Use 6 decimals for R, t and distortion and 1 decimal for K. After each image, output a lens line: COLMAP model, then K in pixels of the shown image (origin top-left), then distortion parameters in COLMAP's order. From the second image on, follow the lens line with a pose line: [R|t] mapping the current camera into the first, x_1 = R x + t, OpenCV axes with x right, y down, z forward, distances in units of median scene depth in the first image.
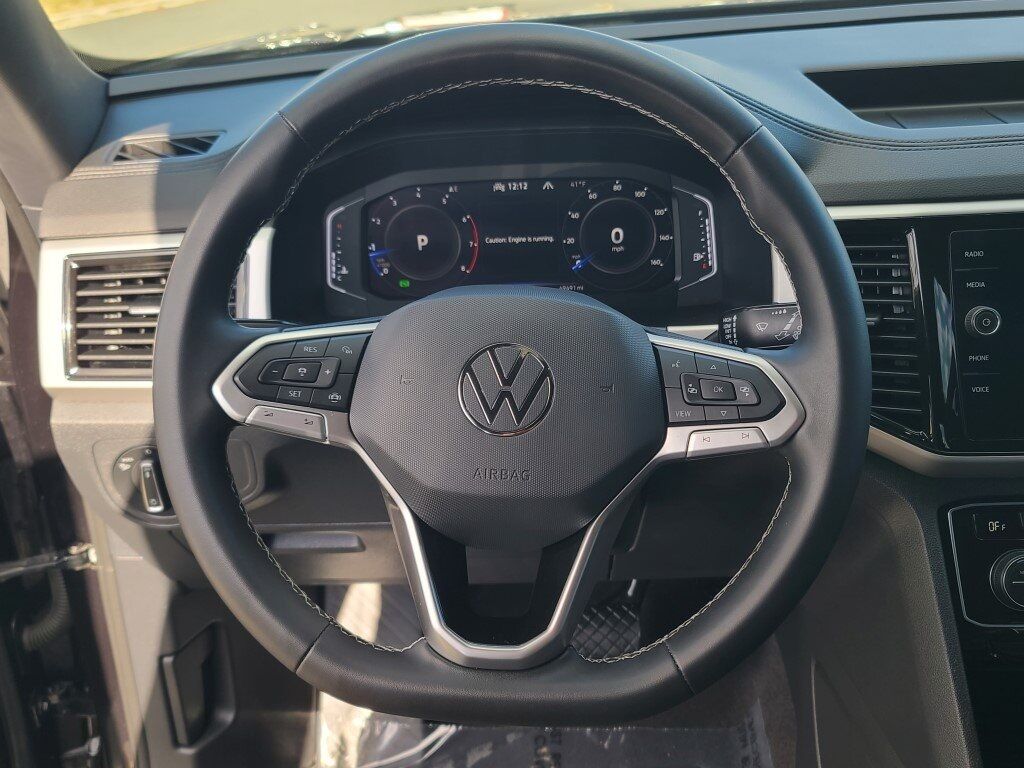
lens RADIAL K [[1101.2, 0, 512.0], [0, 1101.2, 384.0], [0, 0, 1]] dist [0.030455, 0.014150]
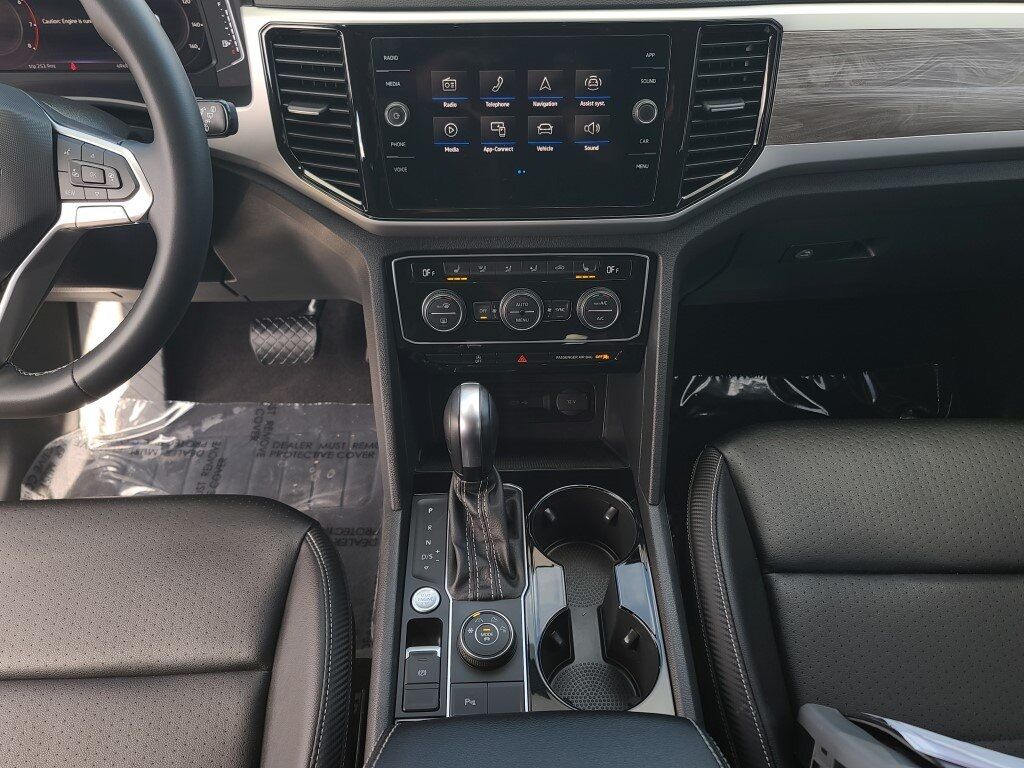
lens RADIAL K [[881.8, 0, 517.0], [0, 881.8, 416.6], [0, 0, 1]] dist [0.030067, -0.007013]
pose [[0.997725, 0.000682, 0.067406, 0.462674], [-0.022708, 0.944901, 0.326567, -0.059334], [-0.063469, -0.327355, 0.942767, -0.081716]]
